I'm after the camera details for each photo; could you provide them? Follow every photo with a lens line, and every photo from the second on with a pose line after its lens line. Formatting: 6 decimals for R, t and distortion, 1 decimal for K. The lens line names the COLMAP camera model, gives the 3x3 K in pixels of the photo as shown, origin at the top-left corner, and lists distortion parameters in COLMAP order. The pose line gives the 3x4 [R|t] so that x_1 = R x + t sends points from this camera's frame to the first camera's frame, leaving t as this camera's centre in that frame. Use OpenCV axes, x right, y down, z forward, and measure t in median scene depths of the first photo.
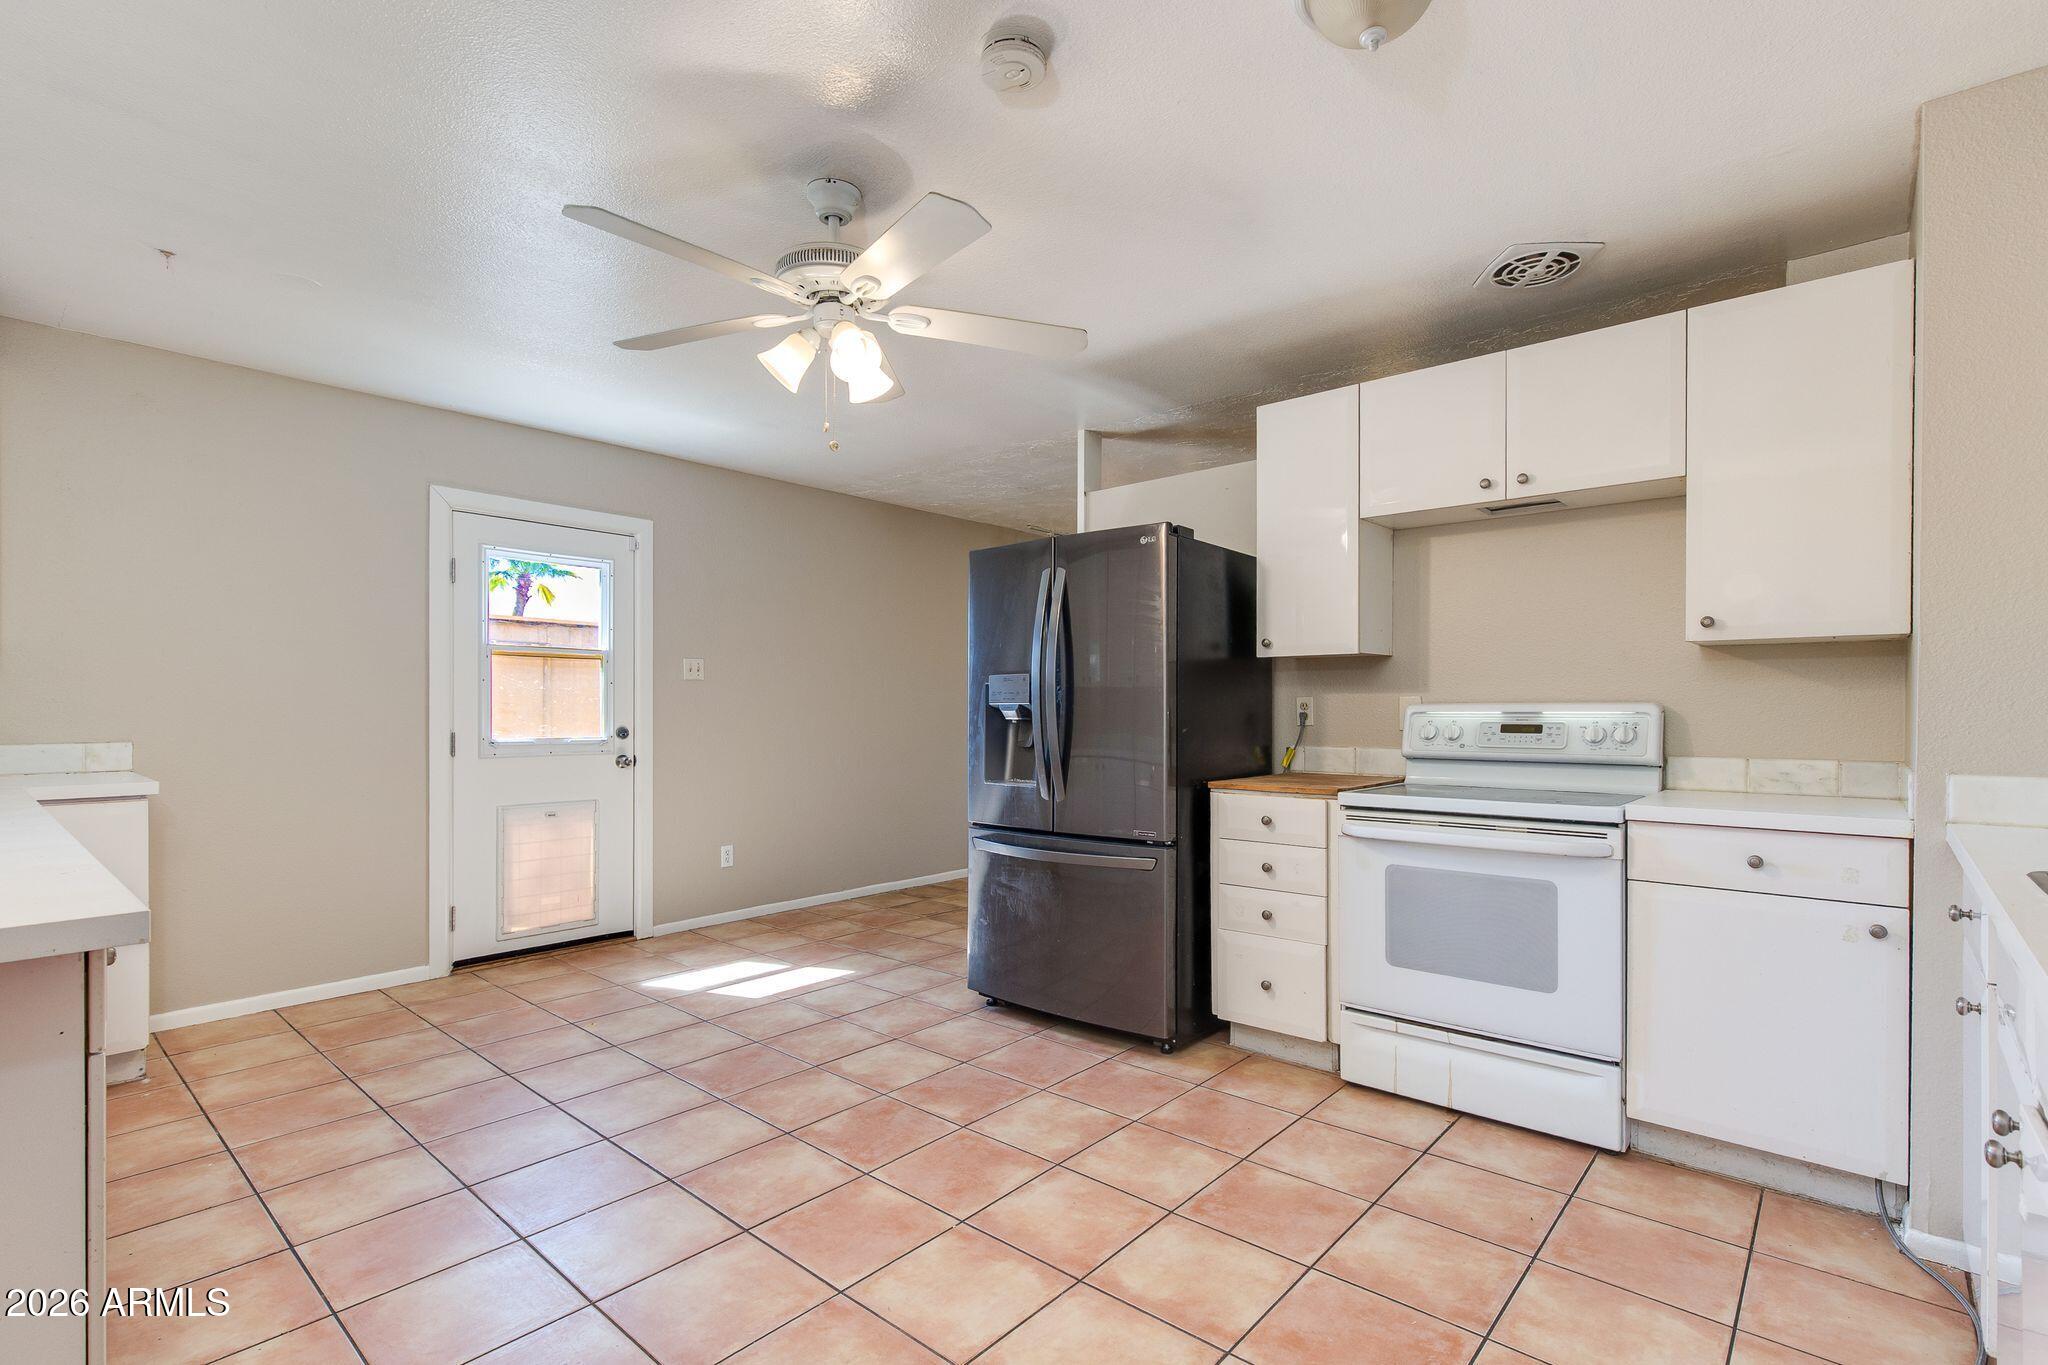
lens RADIAL K [[948.7, 0, 1033.7], [0, 948.7, 698.4], [0, 0, 1]] dist [0.007106, -0.001207]
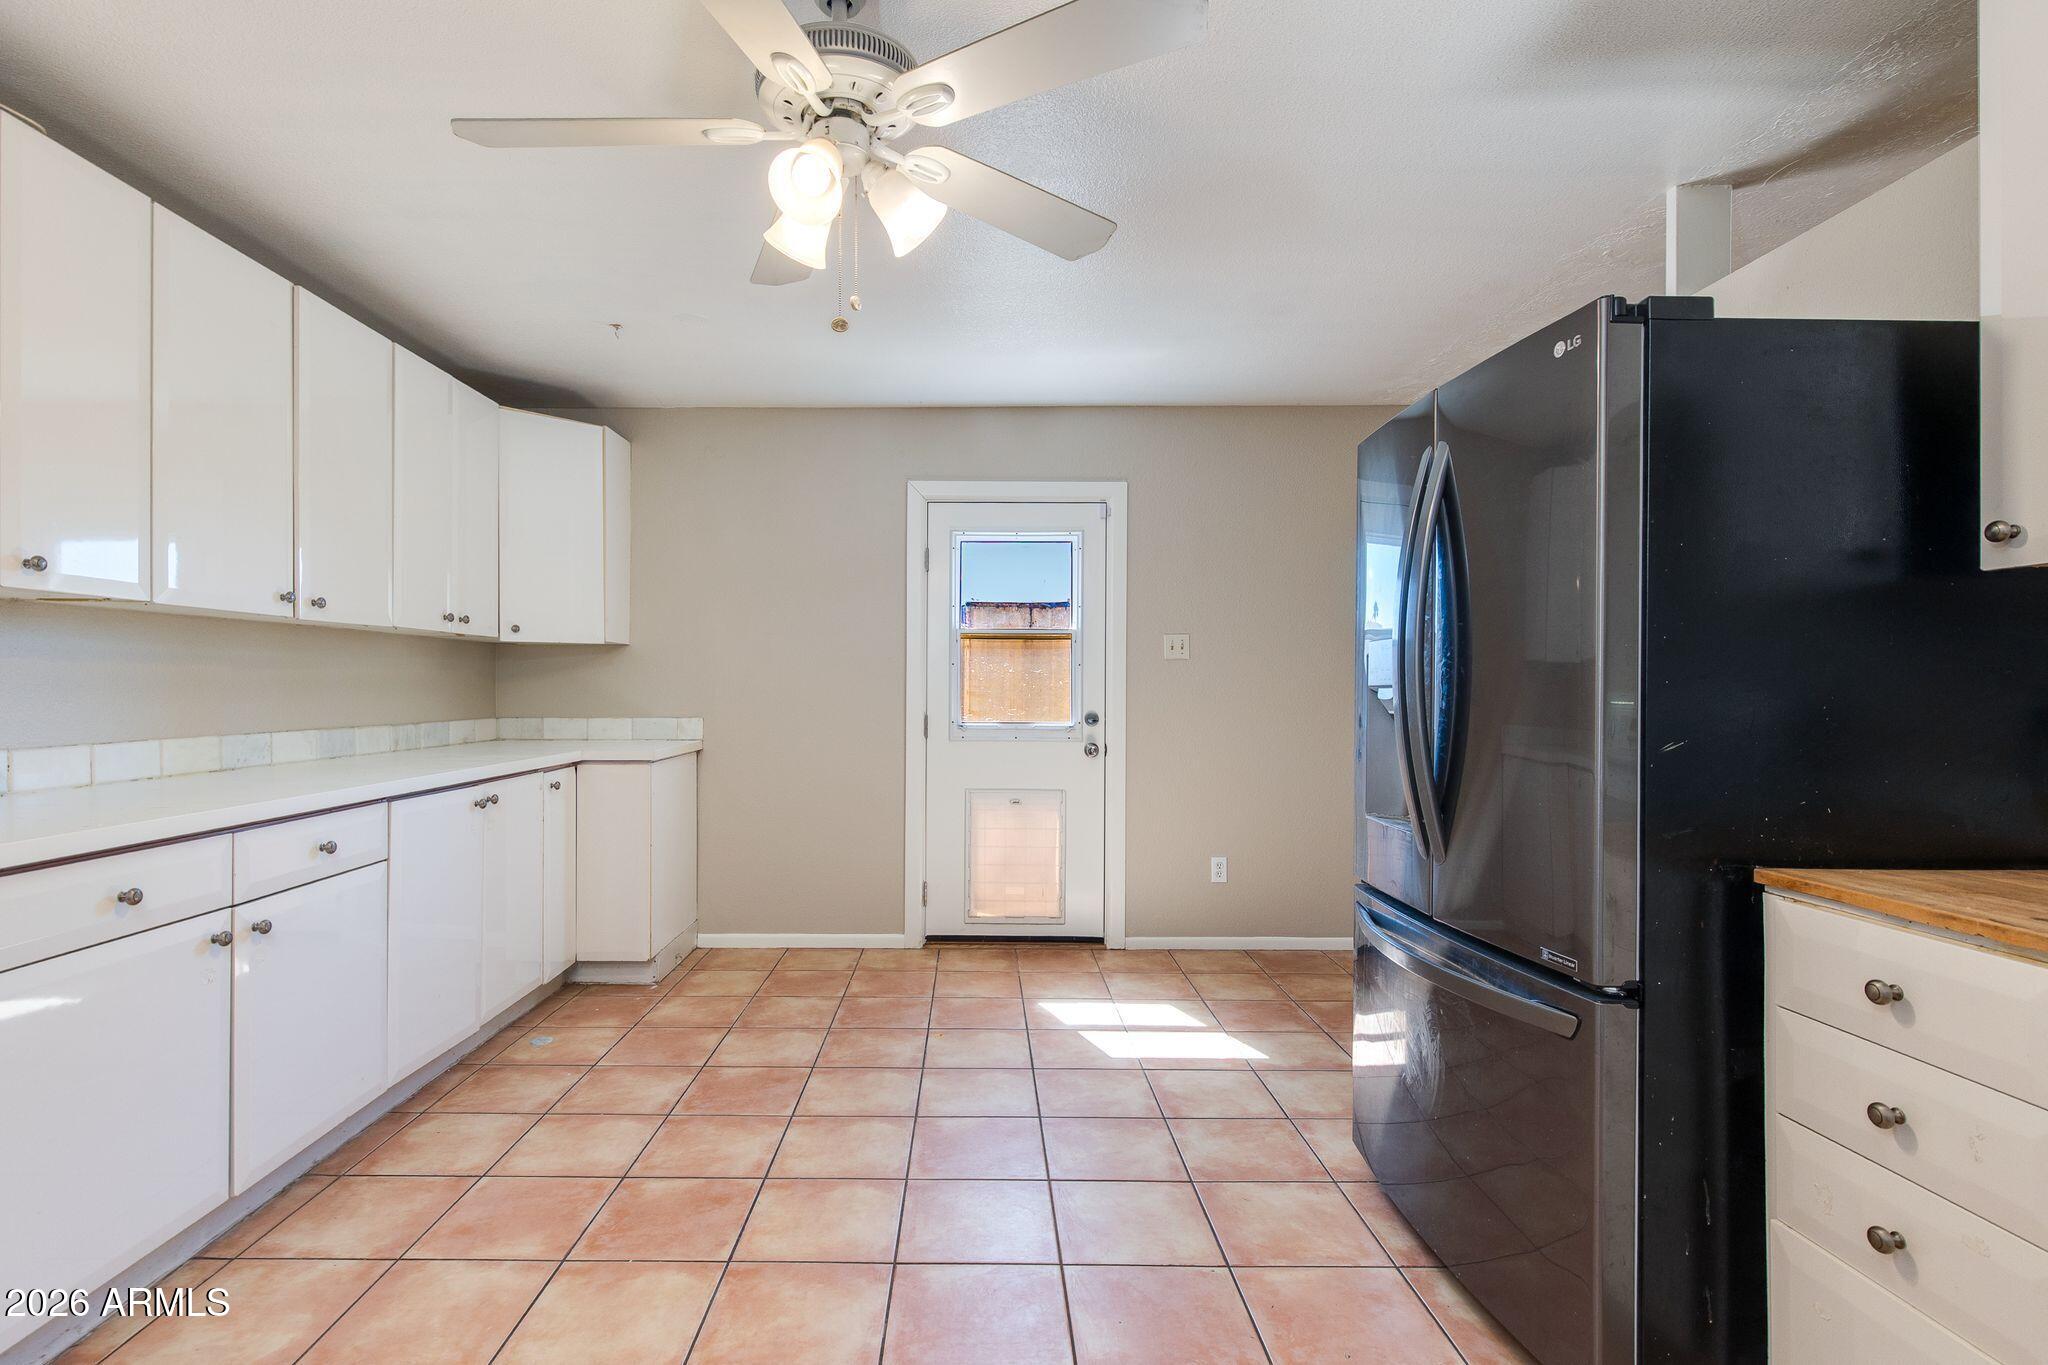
lens RADIAL K [[948.7, 0, 1155.7], [0, 948.7, 676.7], [0, 0, 1]] dist [0.007106, -0.001207]
pose [[0.643547, -0.007951, -0.765365, 0.348689], [0.007060, 0.999965, -0.004452, 0.000174], [0.765374, -0.002538, 0.643581, 0.524667]]
